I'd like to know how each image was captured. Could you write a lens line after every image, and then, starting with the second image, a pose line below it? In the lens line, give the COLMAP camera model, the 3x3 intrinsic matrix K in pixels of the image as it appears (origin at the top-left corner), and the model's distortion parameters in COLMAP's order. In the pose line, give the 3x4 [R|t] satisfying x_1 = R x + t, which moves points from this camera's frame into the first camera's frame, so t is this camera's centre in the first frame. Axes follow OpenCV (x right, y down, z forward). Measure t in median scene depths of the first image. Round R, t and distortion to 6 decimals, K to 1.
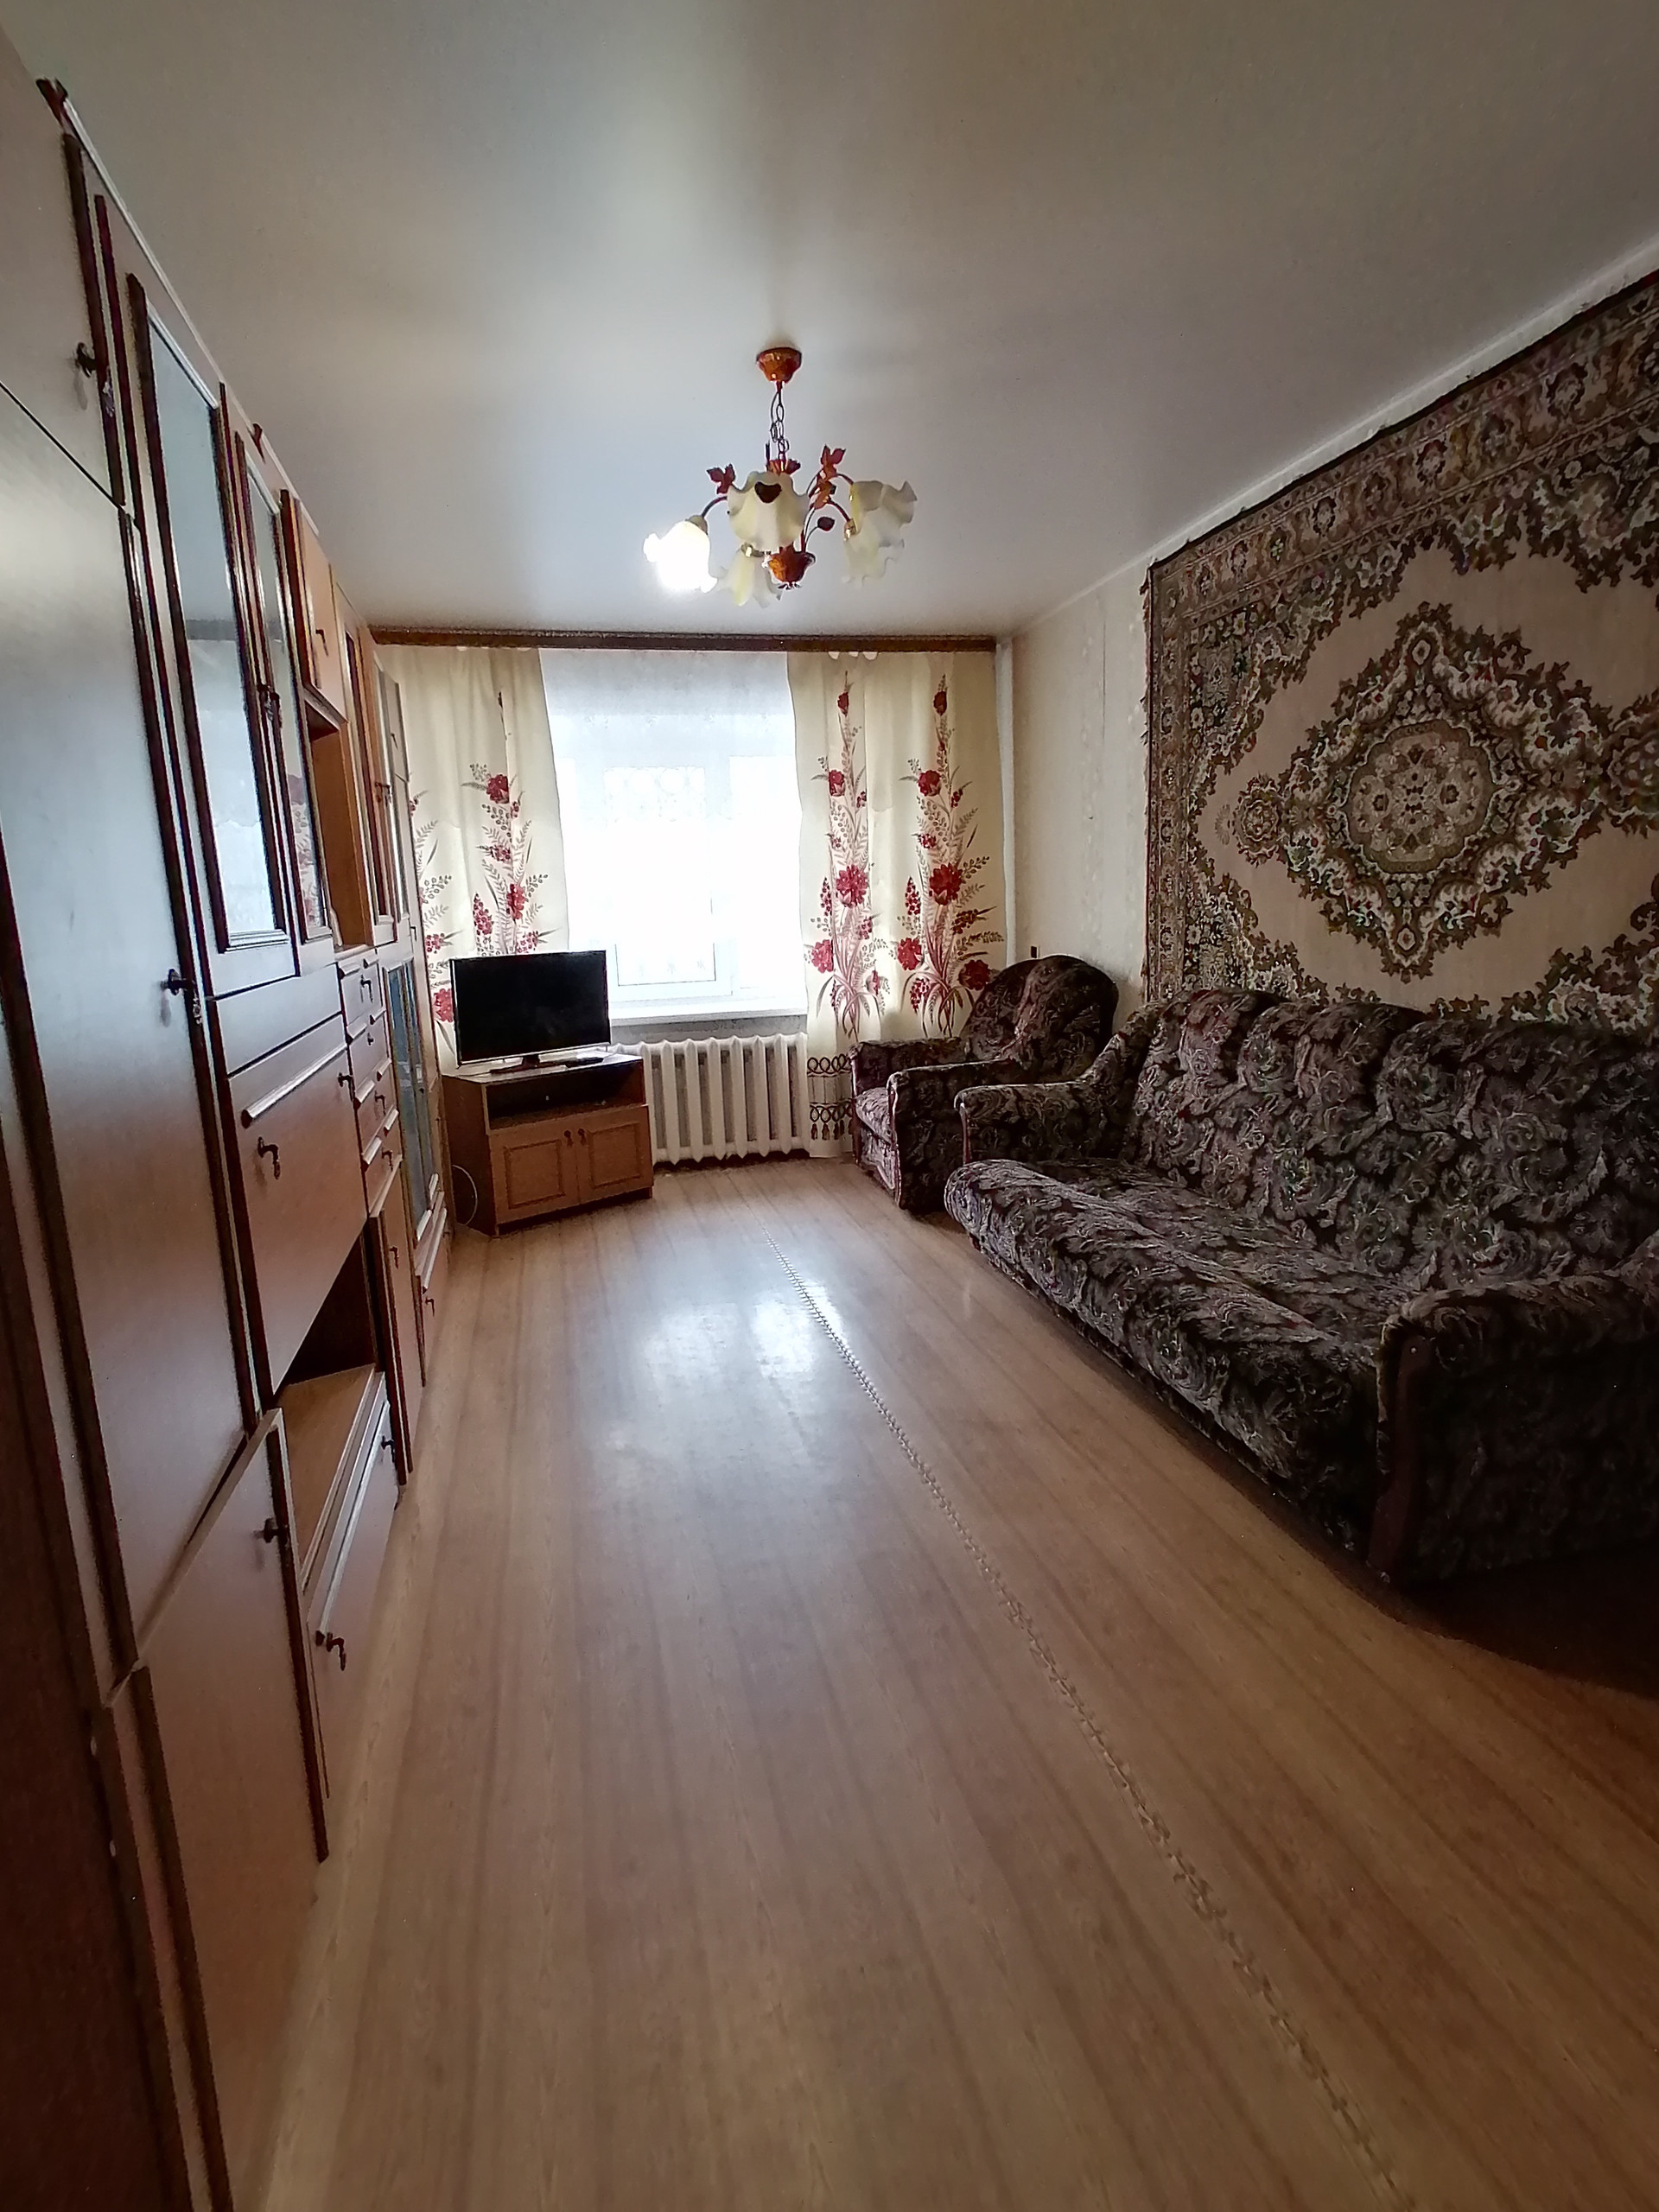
lens RADIAL K [[1104.3, 0, 818.2], [0, 1104.3, 1098.1], [0, 0, 1]] dist [-0.000627, -0.000377]
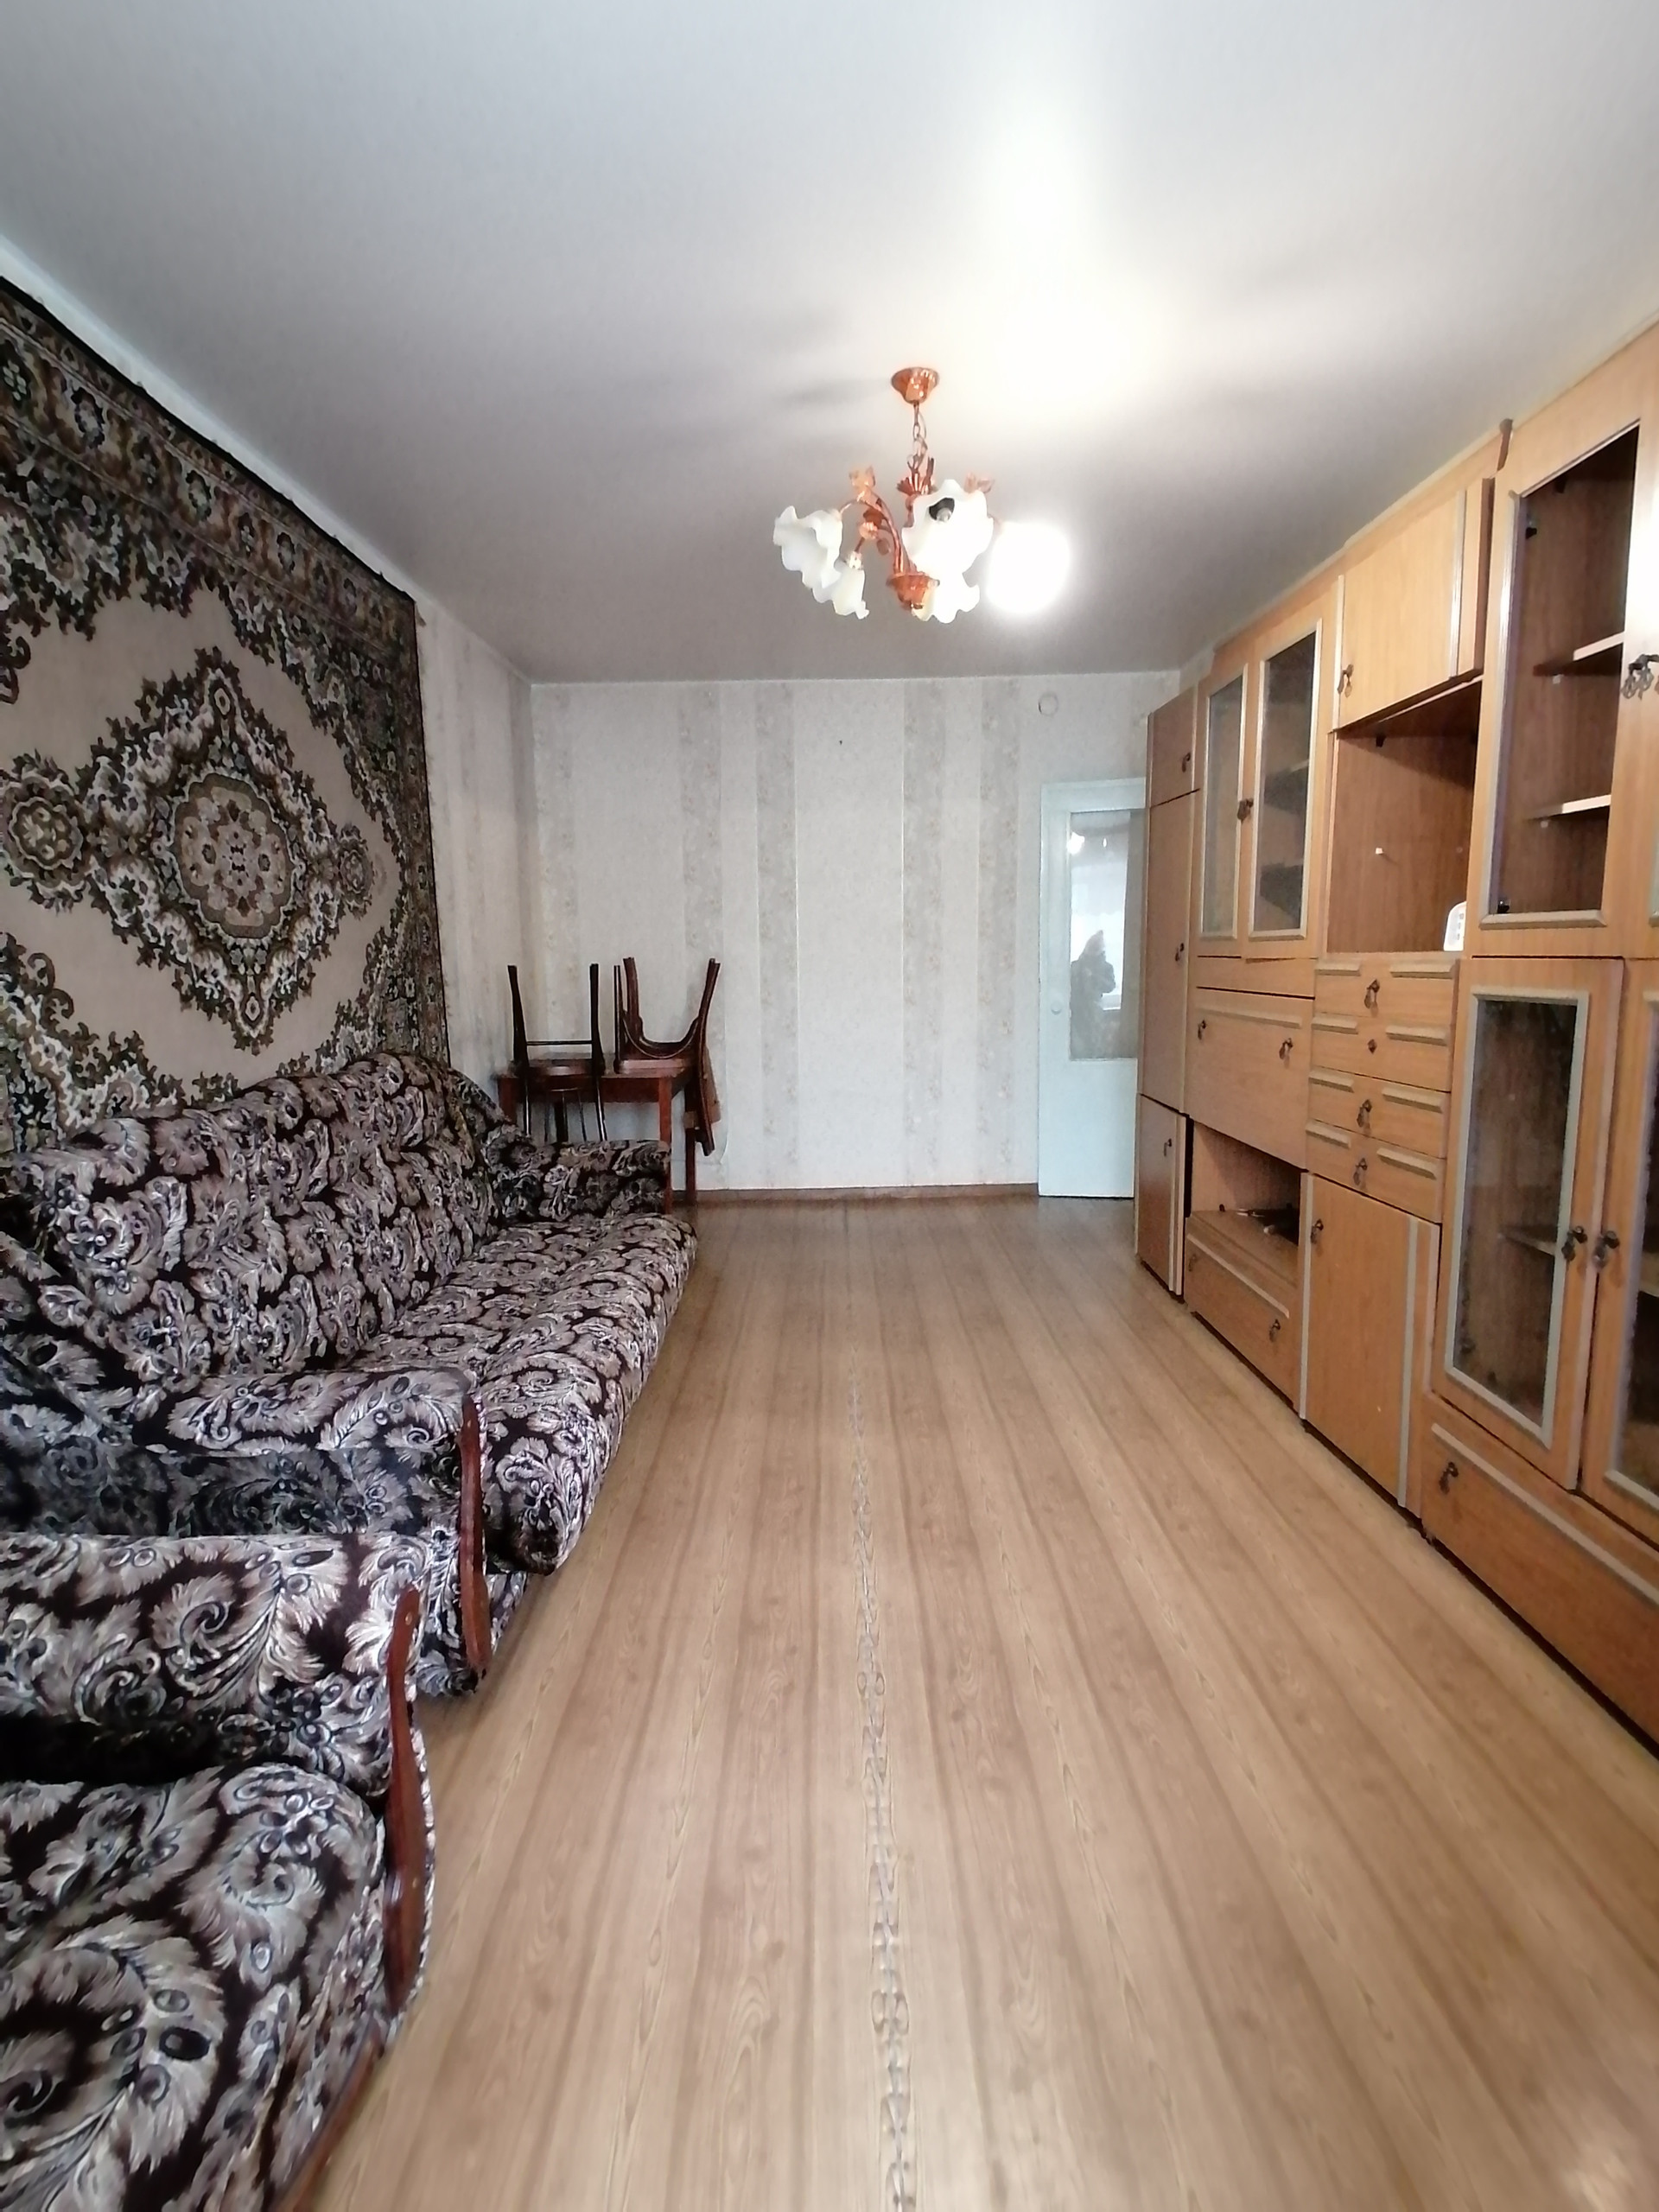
lens RADIAL K [[1104.3, 0, 824.6], [0, 1104.3, 1104.2], [0, 0, 1]] dist [-0.000627, -0.000377]
pose [[-0.969353, 0.008275, 0.245533, -0.149699], [0.084311, 0.949940, 0.300842, -0.285006], [-0.230753, 0.312323, -0.921525, 1.646403]]
